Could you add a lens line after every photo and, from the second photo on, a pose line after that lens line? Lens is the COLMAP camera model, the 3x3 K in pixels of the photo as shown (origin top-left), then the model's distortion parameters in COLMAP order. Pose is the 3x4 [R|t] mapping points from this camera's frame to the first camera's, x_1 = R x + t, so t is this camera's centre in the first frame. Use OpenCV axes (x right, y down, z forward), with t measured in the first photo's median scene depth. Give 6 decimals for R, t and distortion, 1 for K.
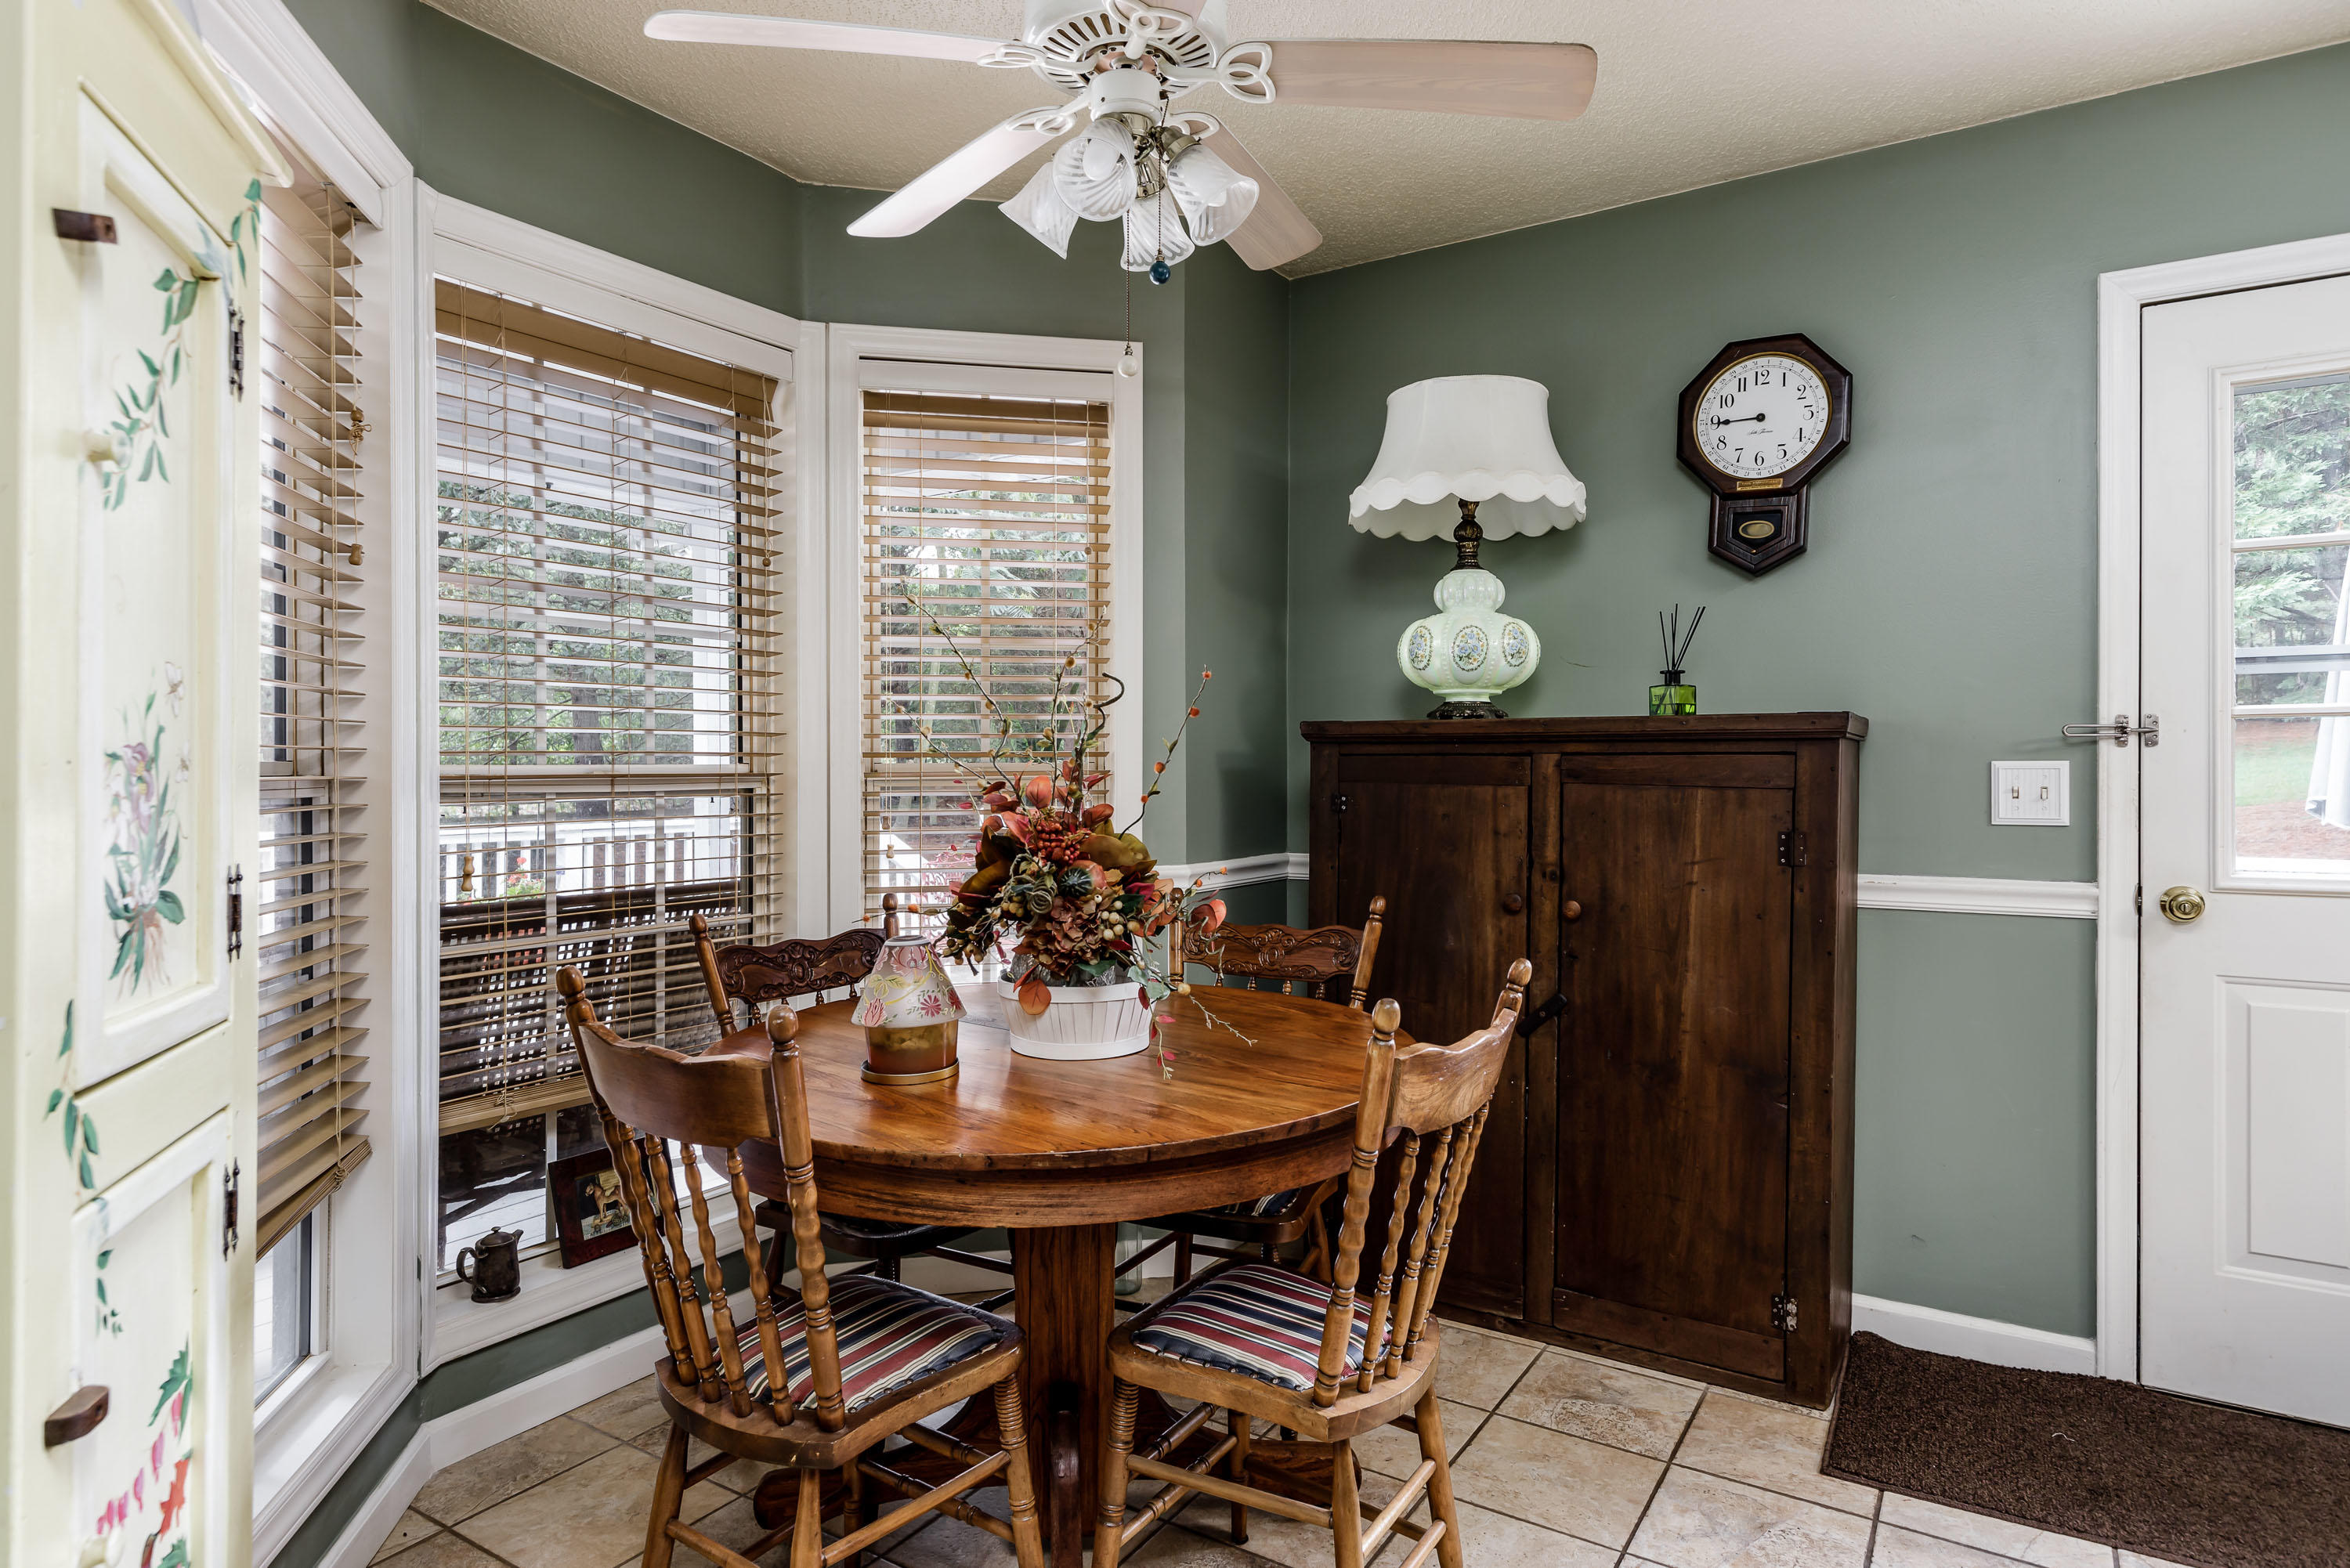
lens RADIAL K [[1333.0, 0, 1164.2], [0, 1333.0, 770.7], [0, 0, 1]] dist [0.000464, -0.000450]
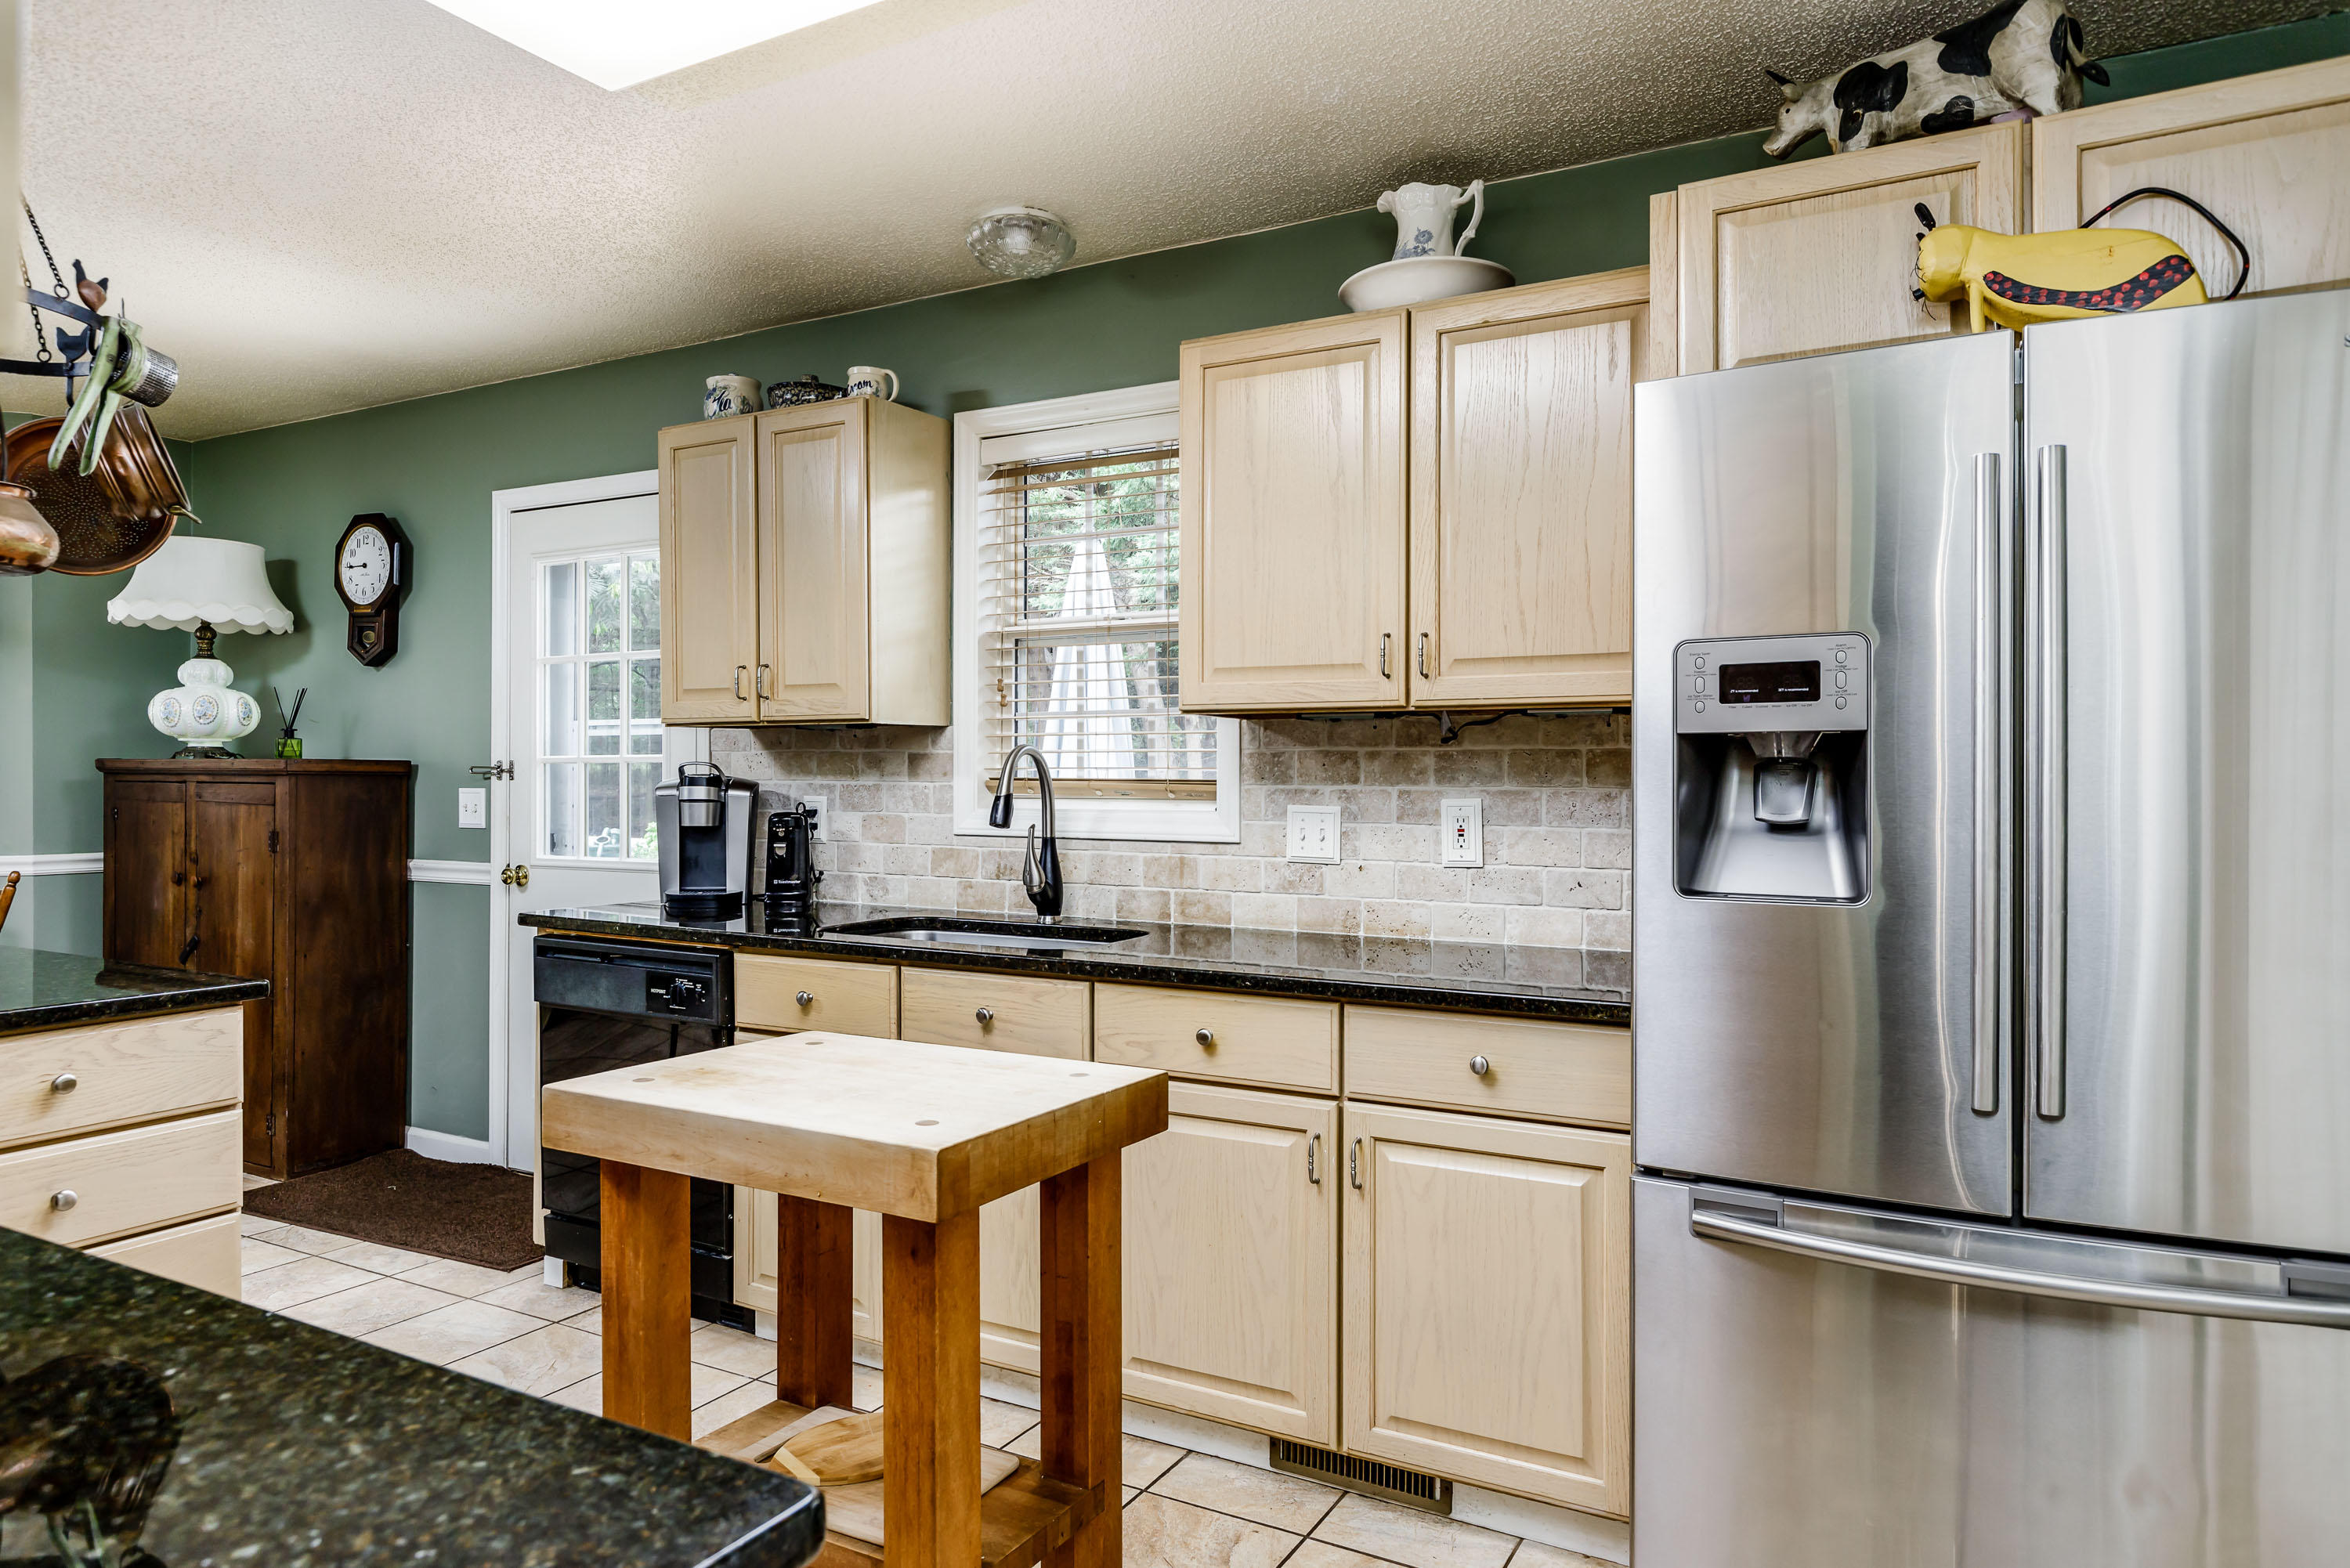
lens RADIAL K [[1423.7, 0, 1166.8], [0, 1423.7, 774.4], [0, 0, 1]] dist [0.004921, 0.000193]
pose [[0.997089, 0.006545, 0.075969, 1.273499], [-0.005958, 0.999951, -0.007946, -0.013998], [-0.076017, 0.007470, 0.997079, -0.738796]]
